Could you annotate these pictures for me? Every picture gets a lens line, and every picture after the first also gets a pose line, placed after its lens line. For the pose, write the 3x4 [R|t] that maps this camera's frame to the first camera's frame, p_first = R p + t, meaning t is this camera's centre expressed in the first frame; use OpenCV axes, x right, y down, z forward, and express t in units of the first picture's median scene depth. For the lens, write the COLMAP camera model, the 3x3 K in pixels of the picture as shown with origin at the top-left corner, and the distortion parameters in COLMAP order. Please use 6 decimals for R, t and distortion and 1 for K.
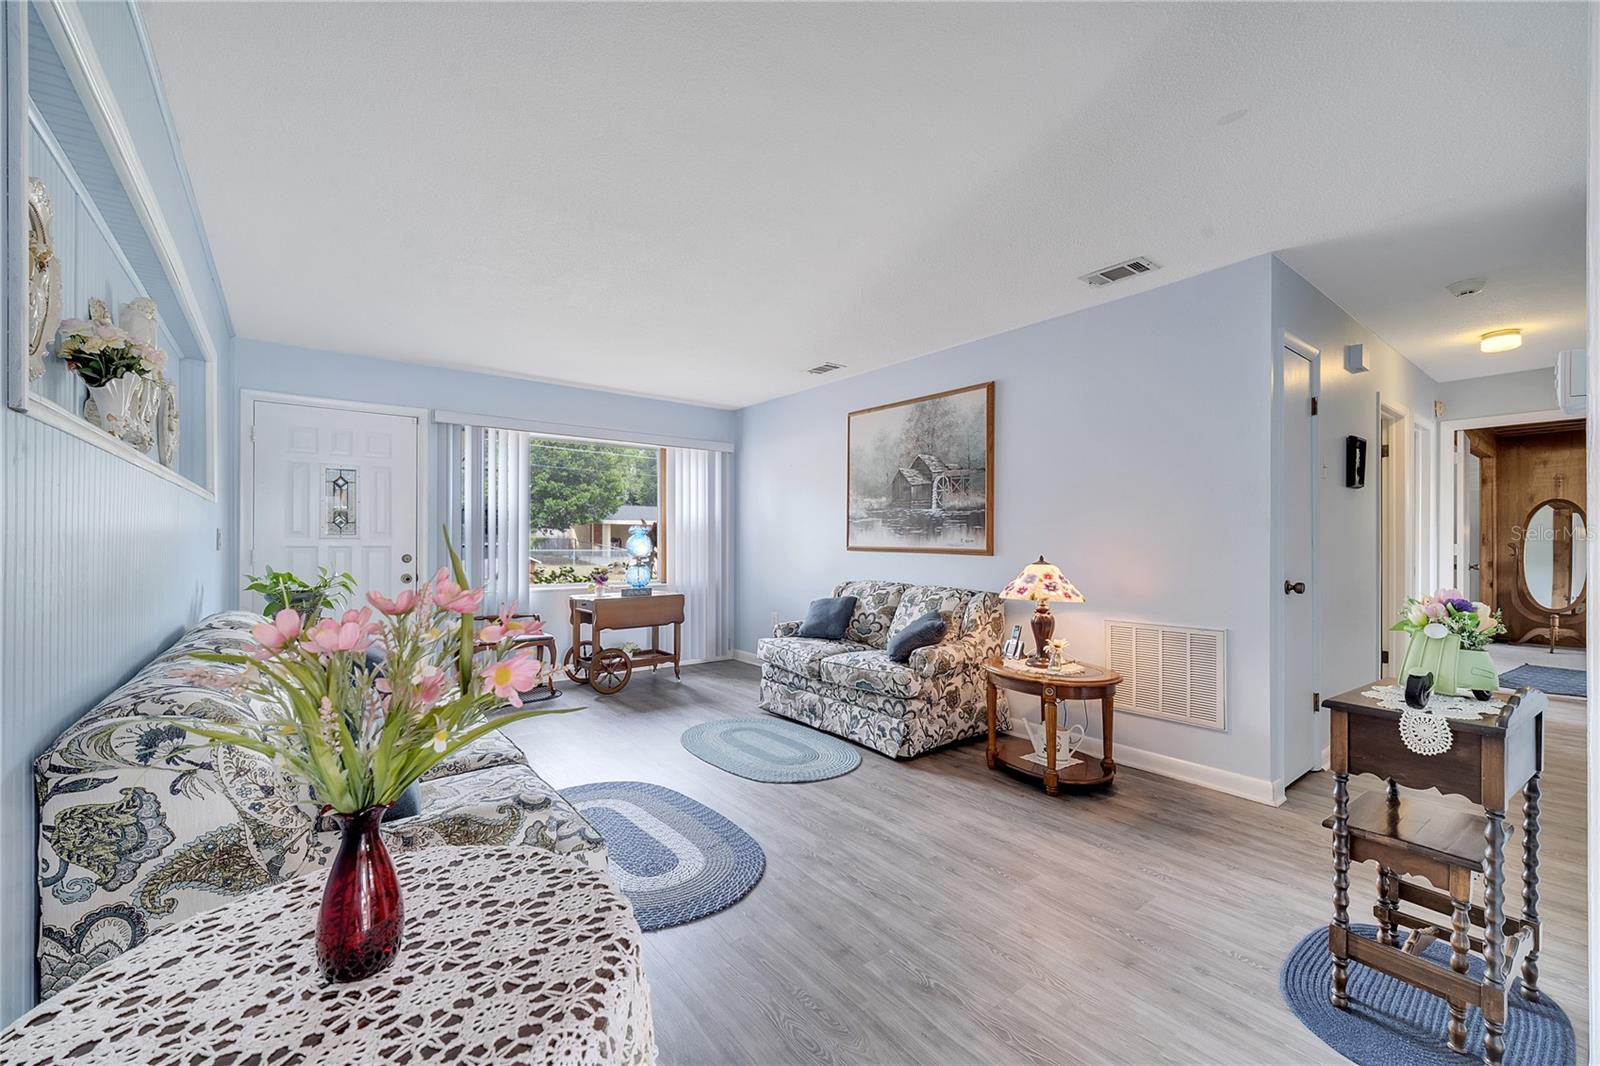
lens RADIAL K [[649.8, 0, 787.0], [0, 649.8, 541.5], [0, 0, 1]] dist [0.000986, 0.000082]
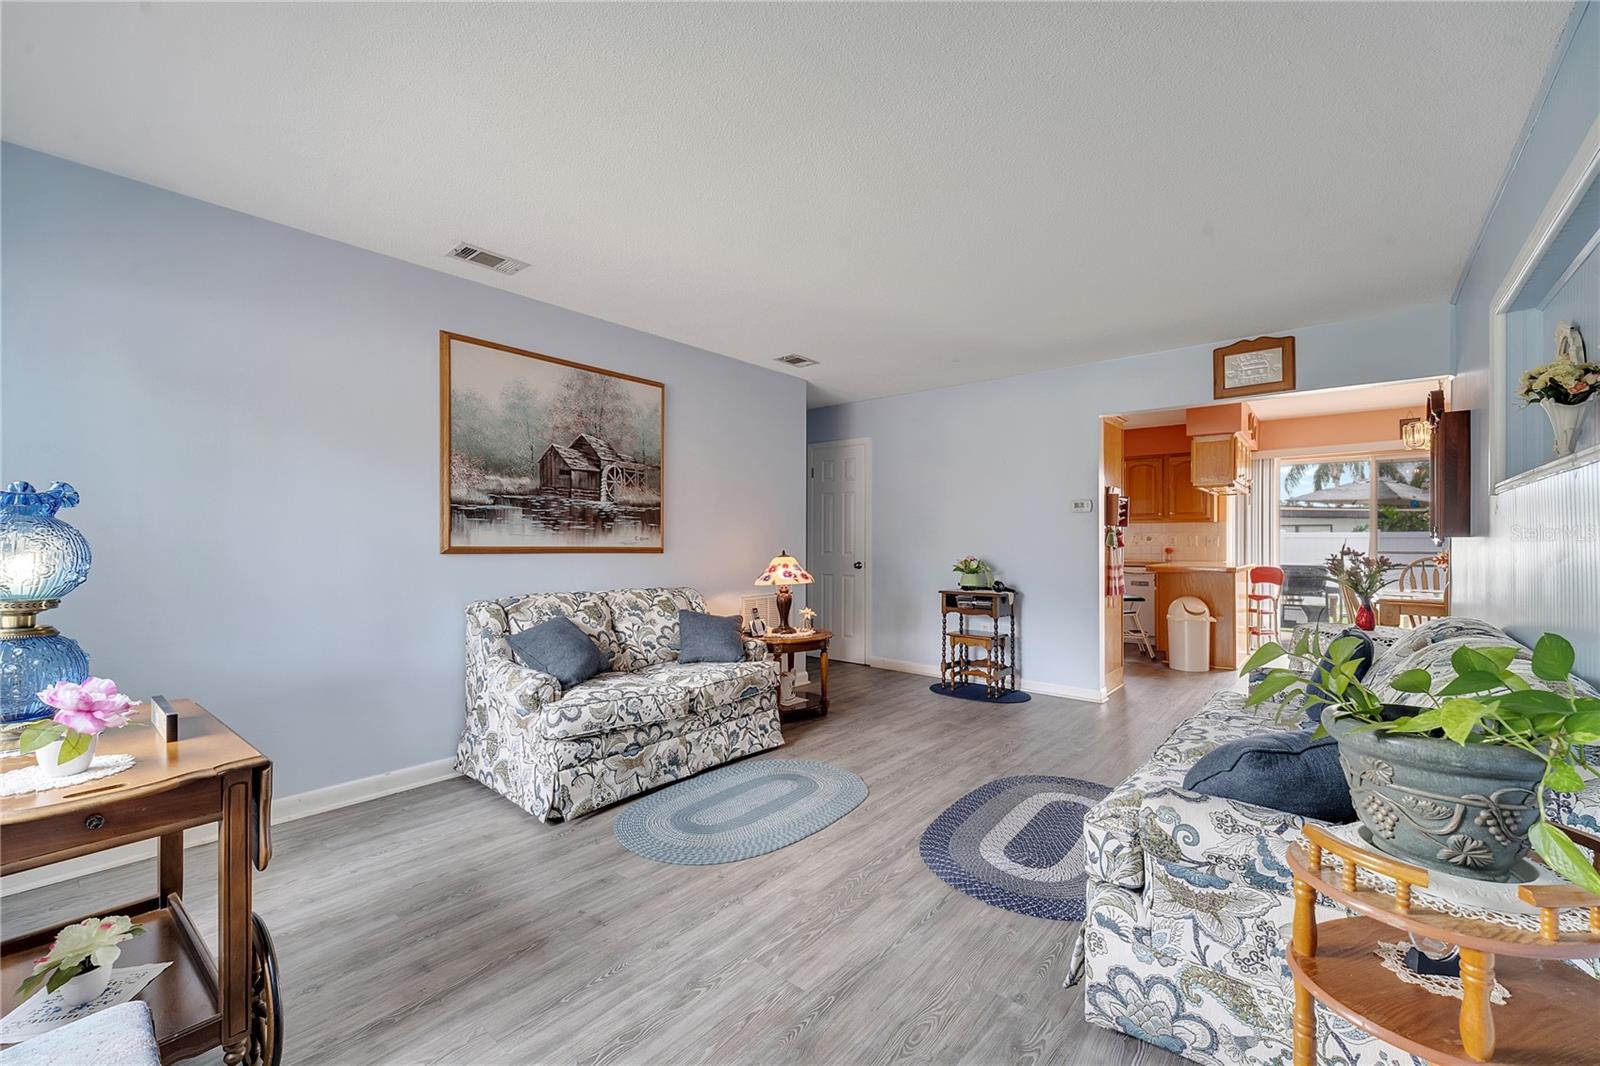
lens RADIAL K [[649.8, 0, 803.0], [0, 649.8, 534.2], [0, 0, 1]] dist [0.000986, 0.000082]
pose [[-0.221693, -0.003349, 0.975111, -0.743431], [-0.009889, 0.999950, 0.001186, -0.011130], [-0.975066, -0.009380, -0.221716, 1.018842]]
